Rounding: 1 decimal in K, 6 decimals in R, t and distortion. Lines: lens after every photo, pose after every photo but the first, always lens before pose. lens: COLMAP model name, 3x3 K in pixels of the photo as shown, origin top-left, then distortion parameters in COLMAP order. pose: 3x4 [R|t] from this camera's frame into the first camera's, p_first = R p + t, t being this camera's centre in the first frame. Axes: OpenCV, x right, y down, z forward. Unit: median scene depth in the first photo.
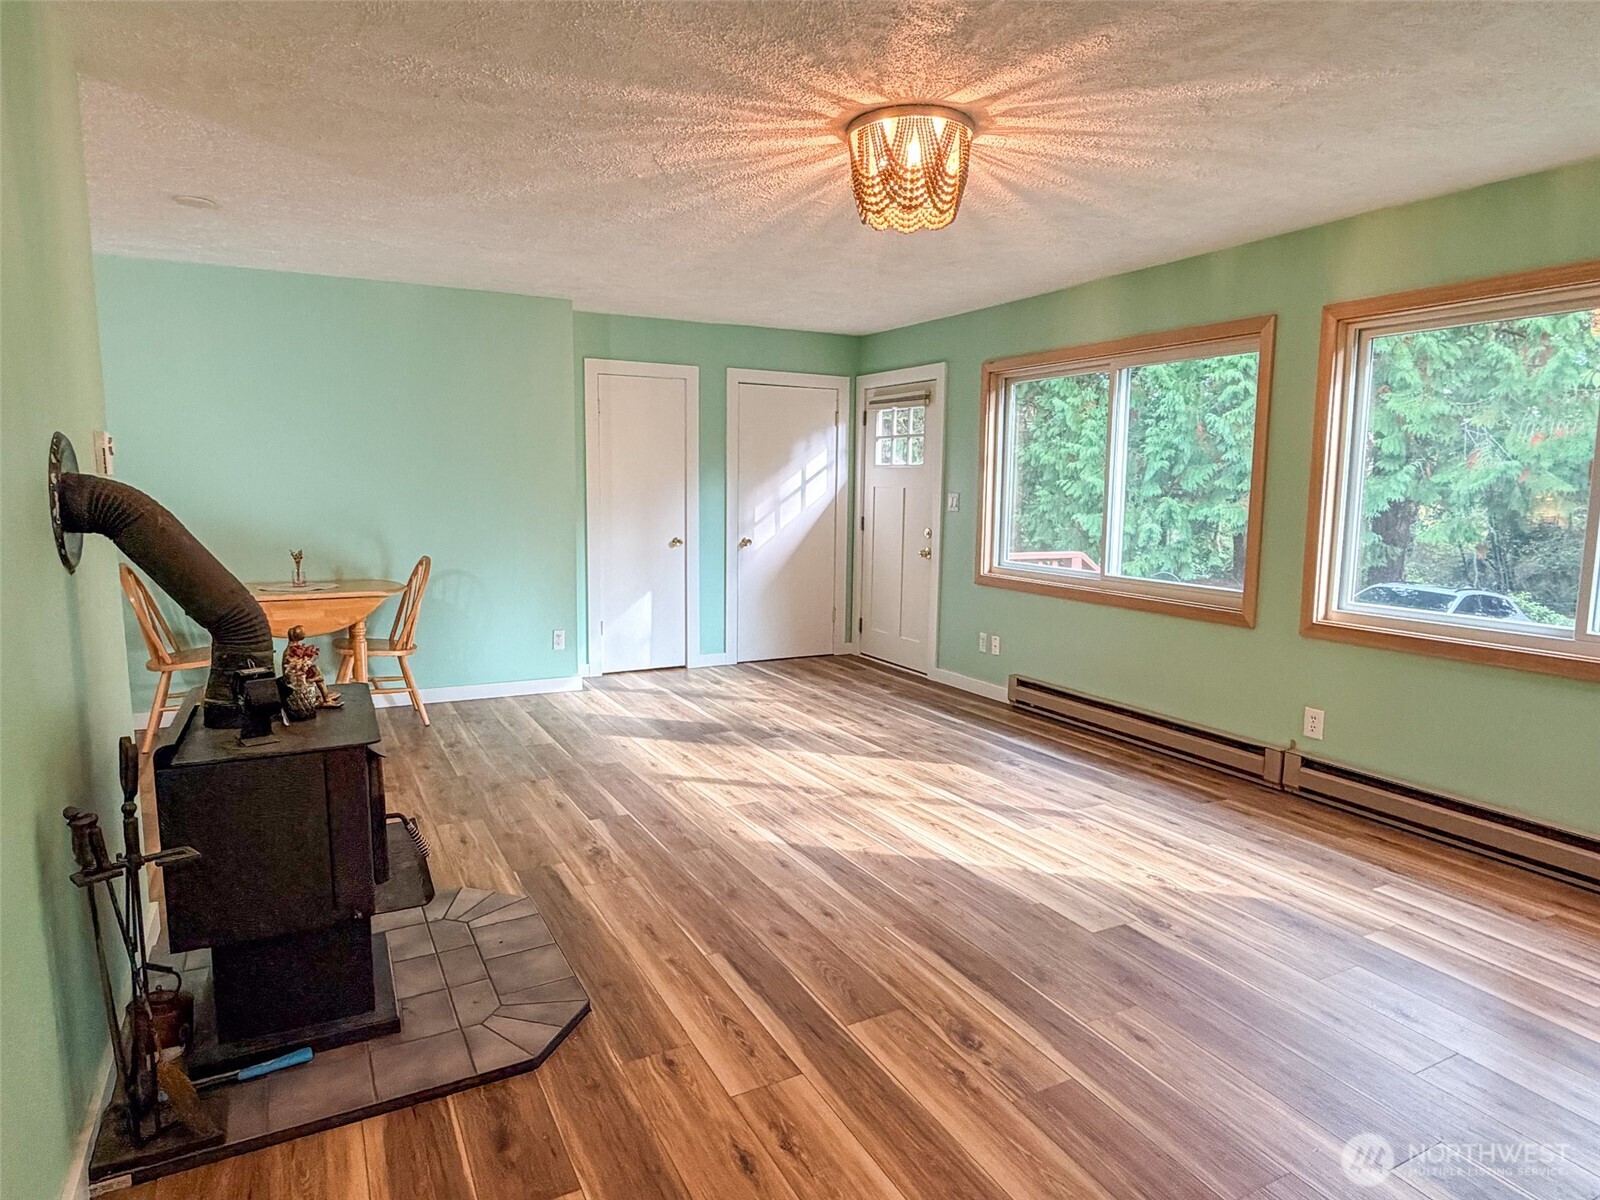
lens RADIAL K [[967.0, 0, 805.6], [0, 967.0, 601.0], [0, 0, 1]] dist [-0.003354, 0.002324]
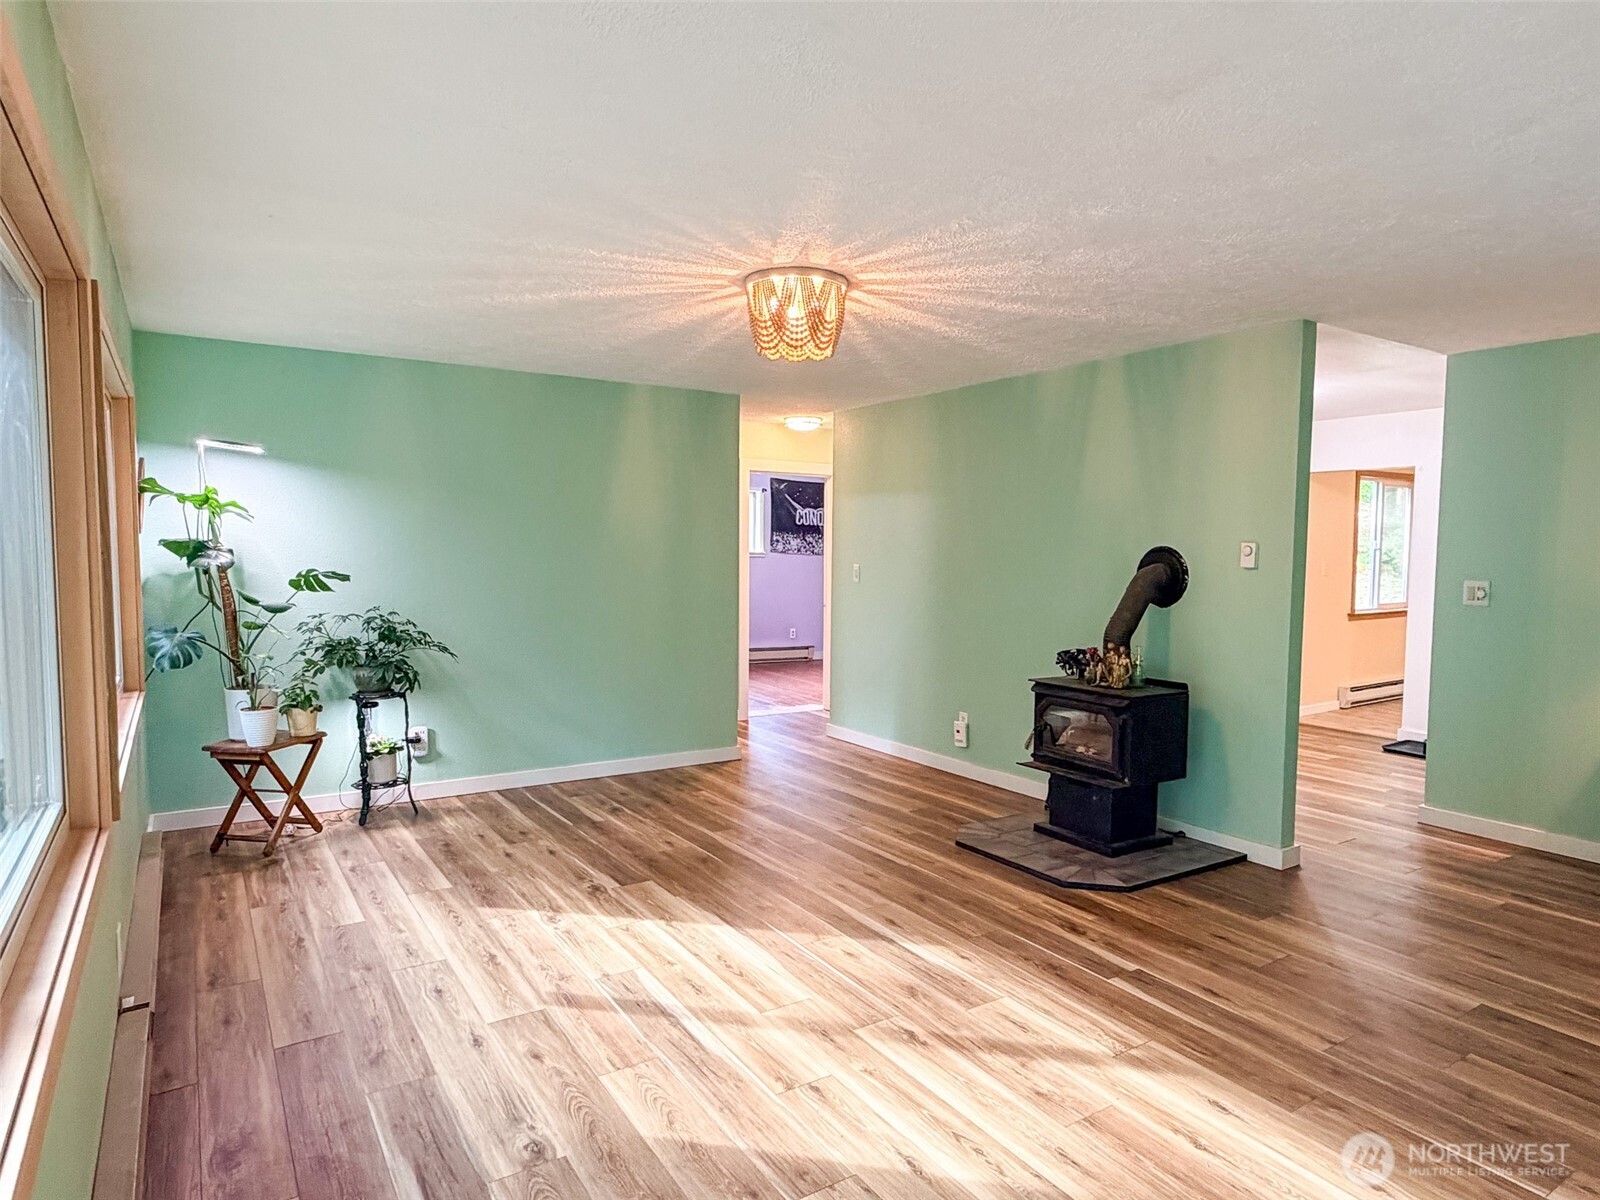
lens RADIAL K [[967.0, 0, 798.2], [0, 967.0, 603.5], [0, 0, 1]] dist [-0.003354, 0.002324]
pose [[-0.996918, -0.012437, -0.077457, 0.134302], [-0.027012, 0.981397, 0.190078, -0.221435], [0.073652, 0.191585, -0.978709, 1.571489]]
